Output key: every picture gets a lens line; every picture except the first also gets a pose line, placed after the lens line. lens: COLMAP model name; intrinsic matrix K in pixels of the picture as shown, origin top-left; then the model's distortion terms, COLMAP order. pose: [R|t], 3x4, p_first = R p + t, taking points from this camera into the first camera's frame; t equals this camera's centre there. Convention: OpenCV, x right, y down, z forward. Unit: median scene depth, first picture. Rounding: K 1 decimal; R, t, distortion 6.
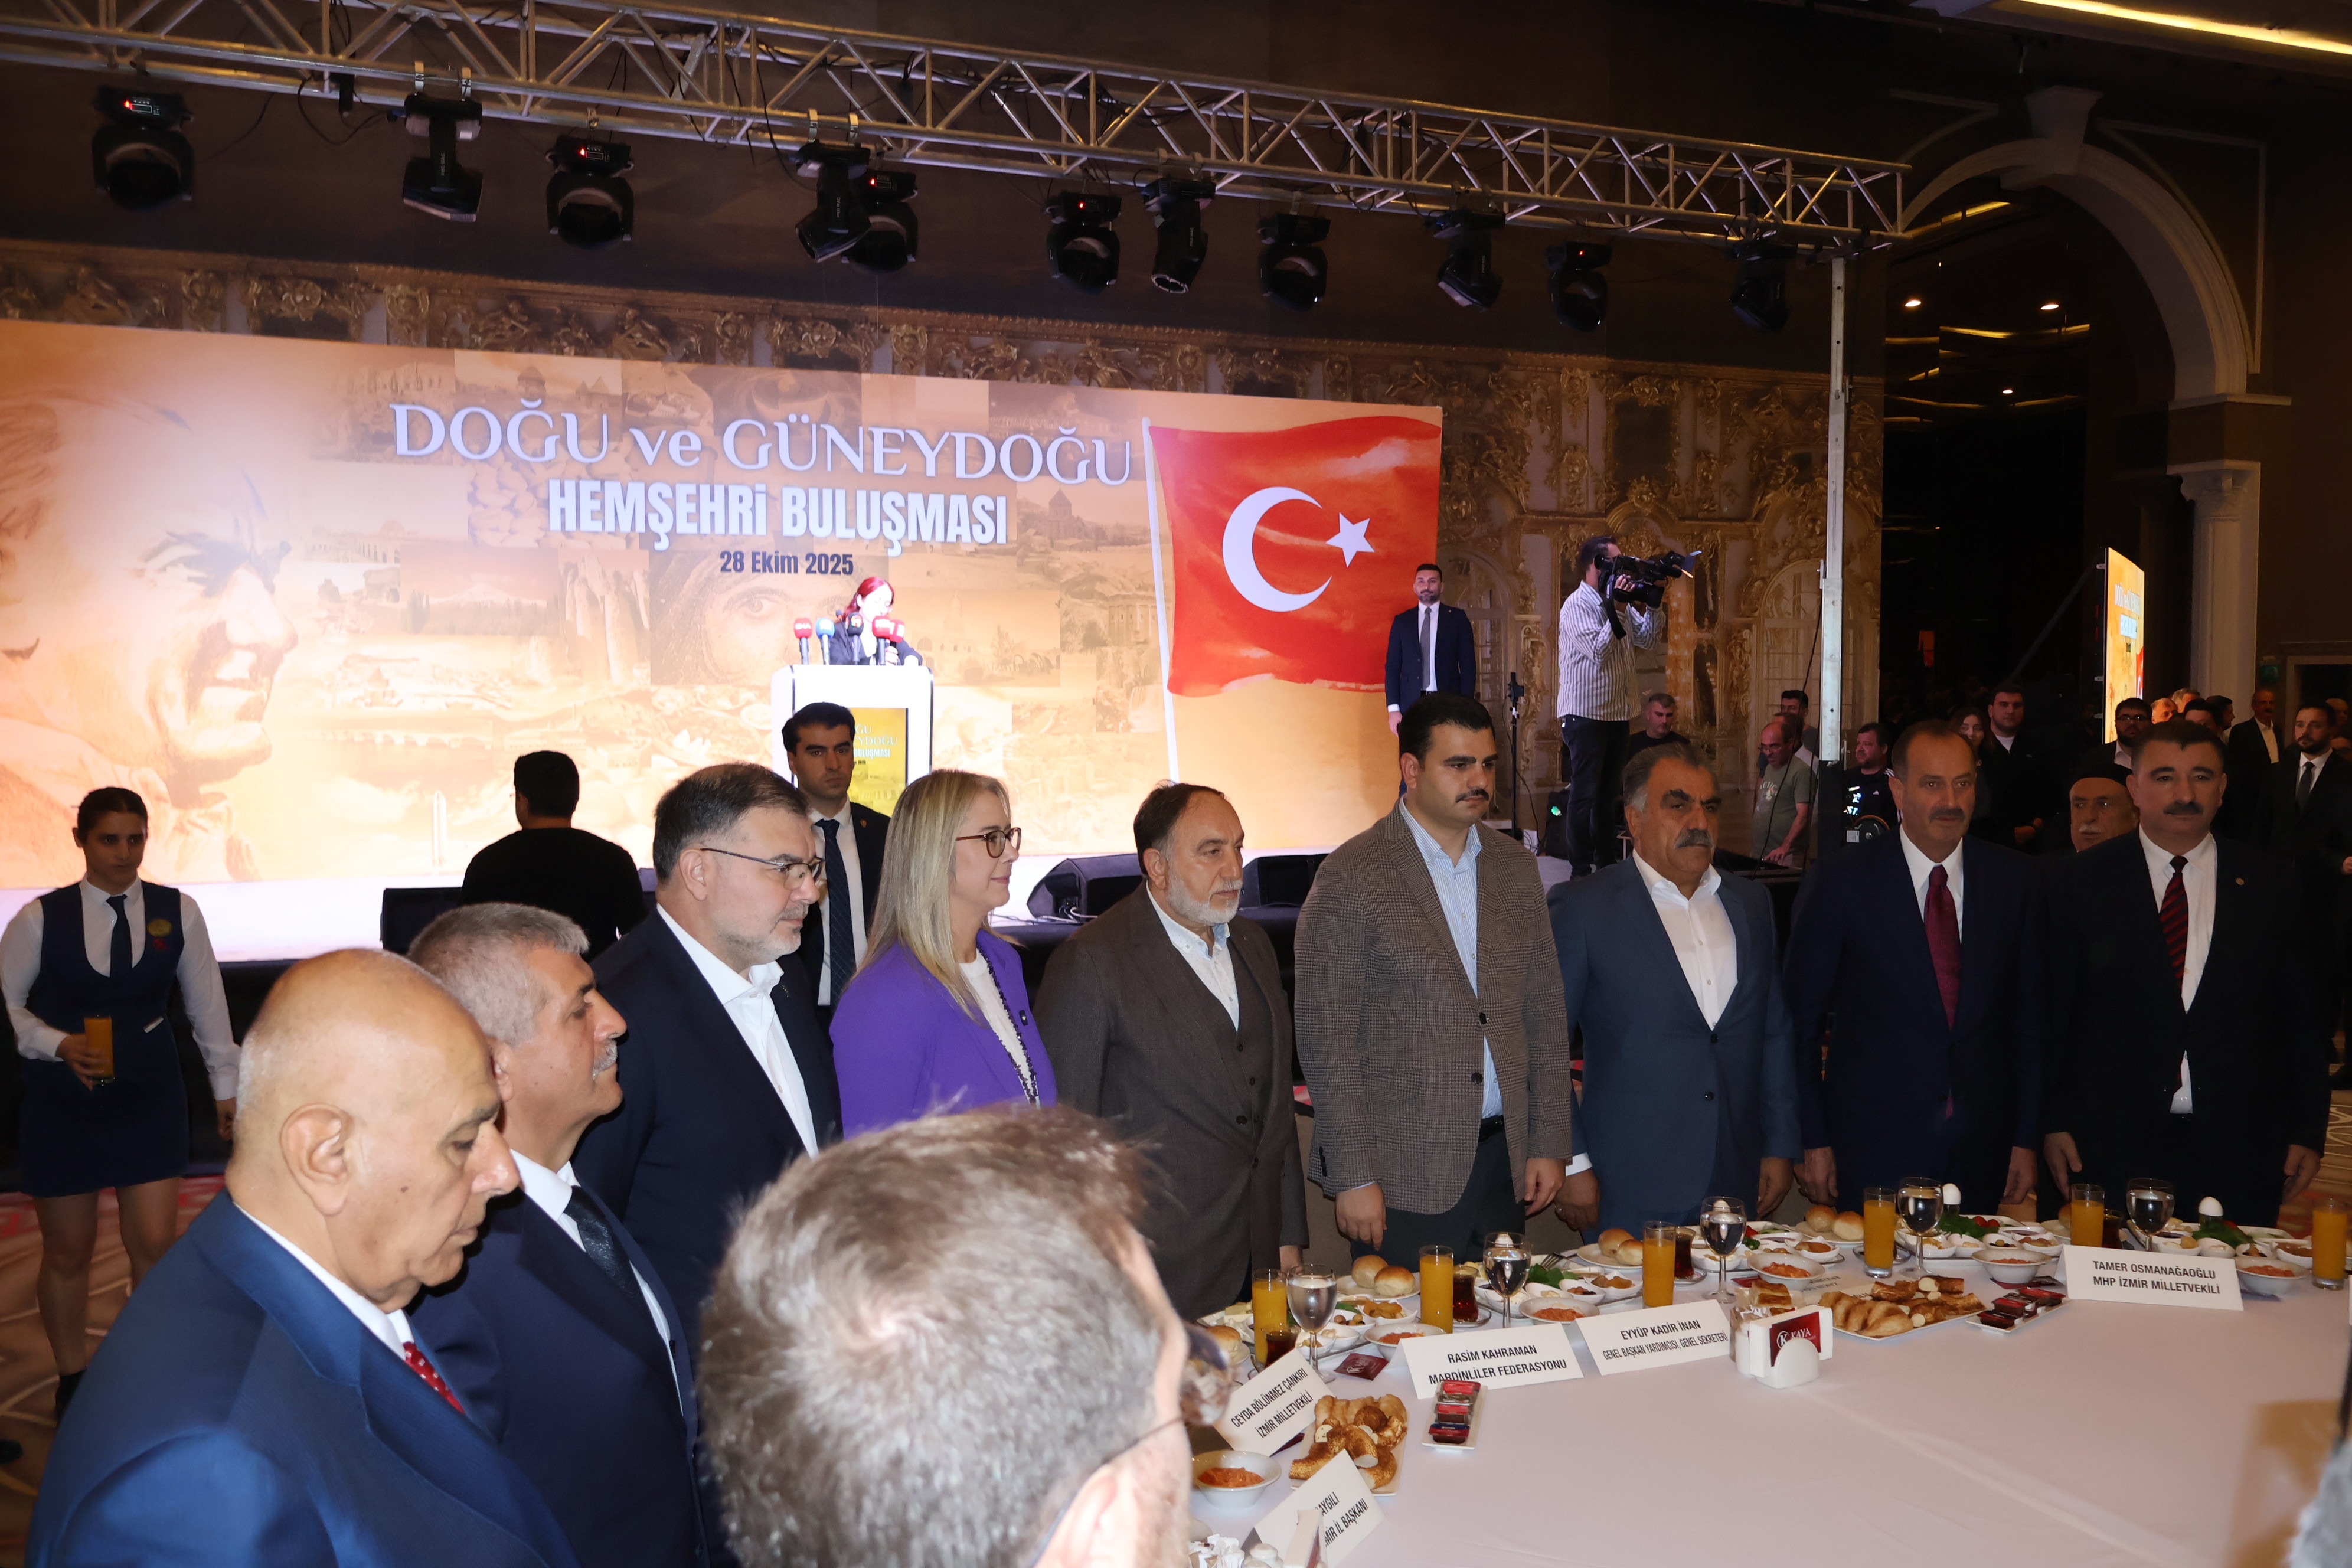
lens RADIAL K [[1989.1, 0, 1171.9], [0, 1989.1, 784.5], [0, 0, 1]] dist [0.000817, 0.002313]
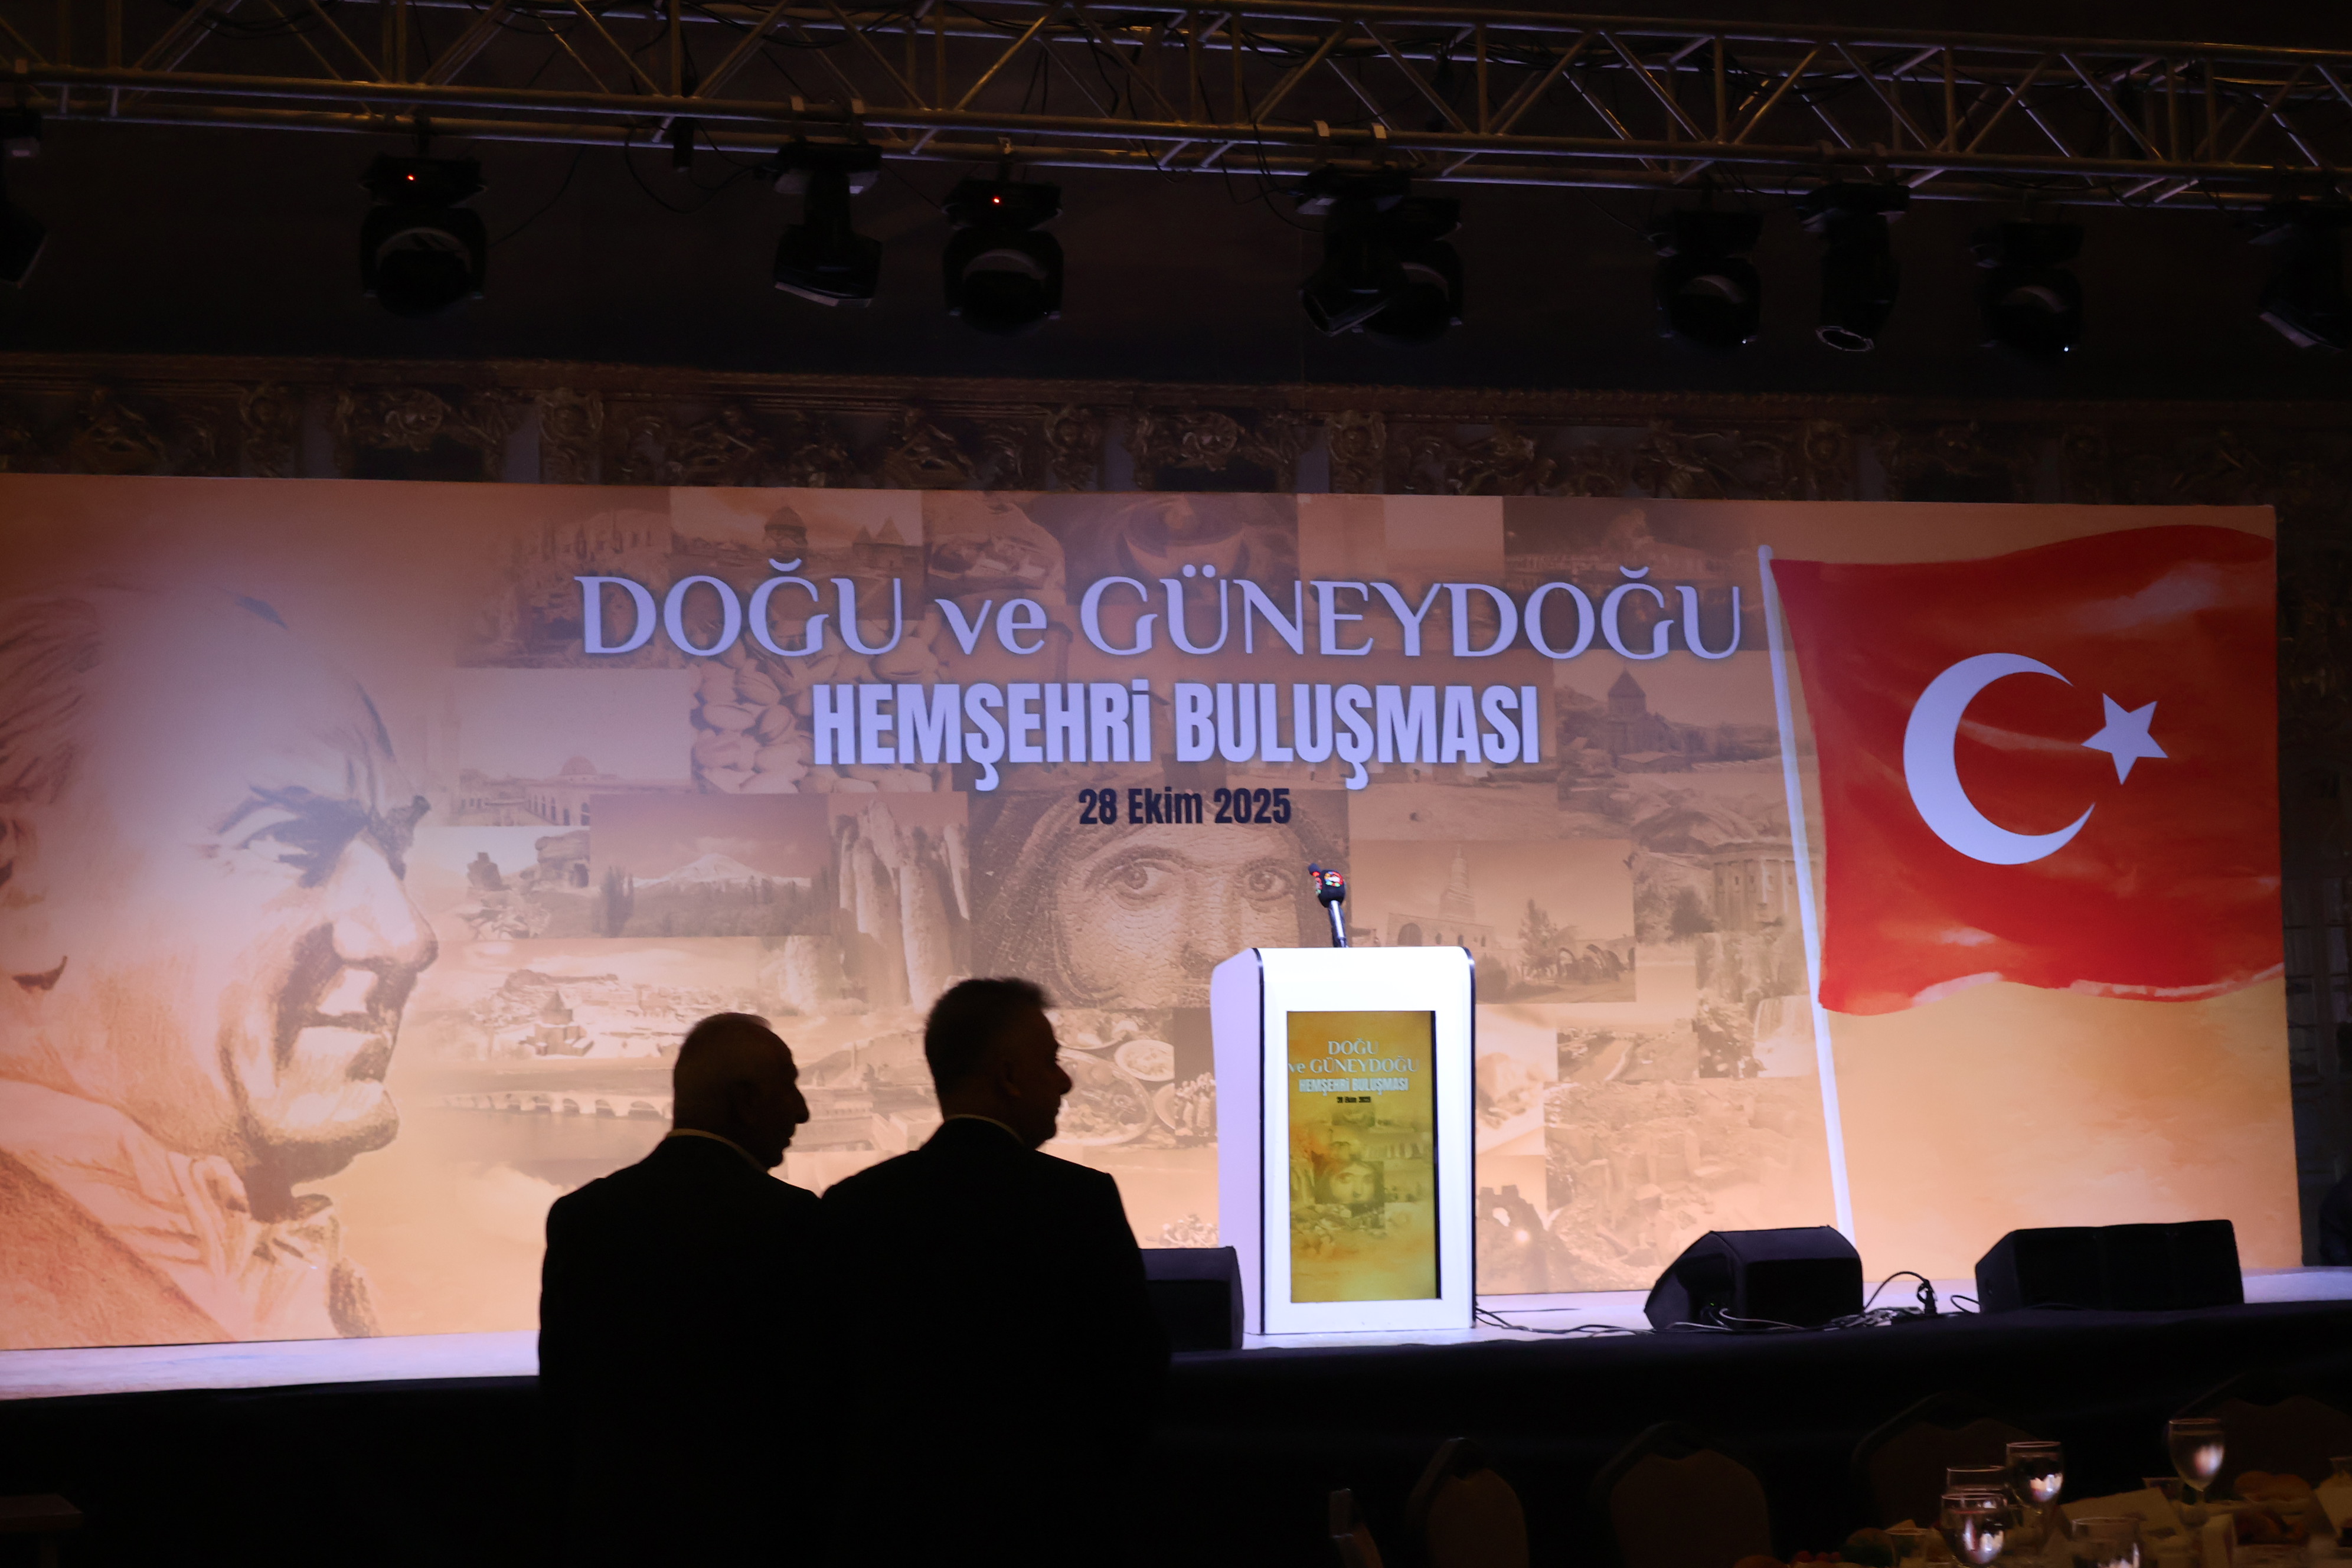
lens RADIAL K [[4295.6, 0, 1167.3], [0, 4295.6, 806.7], [0, 0, 1]] dist [0.001243, -0.067724]
pose [[0.992121, -0.036981, -0.119697, -0.041910], [0.021455, 0.991479, -0.128488, 0.057068], [0.123429, 0.124908, 0.984461, -0.291101]]
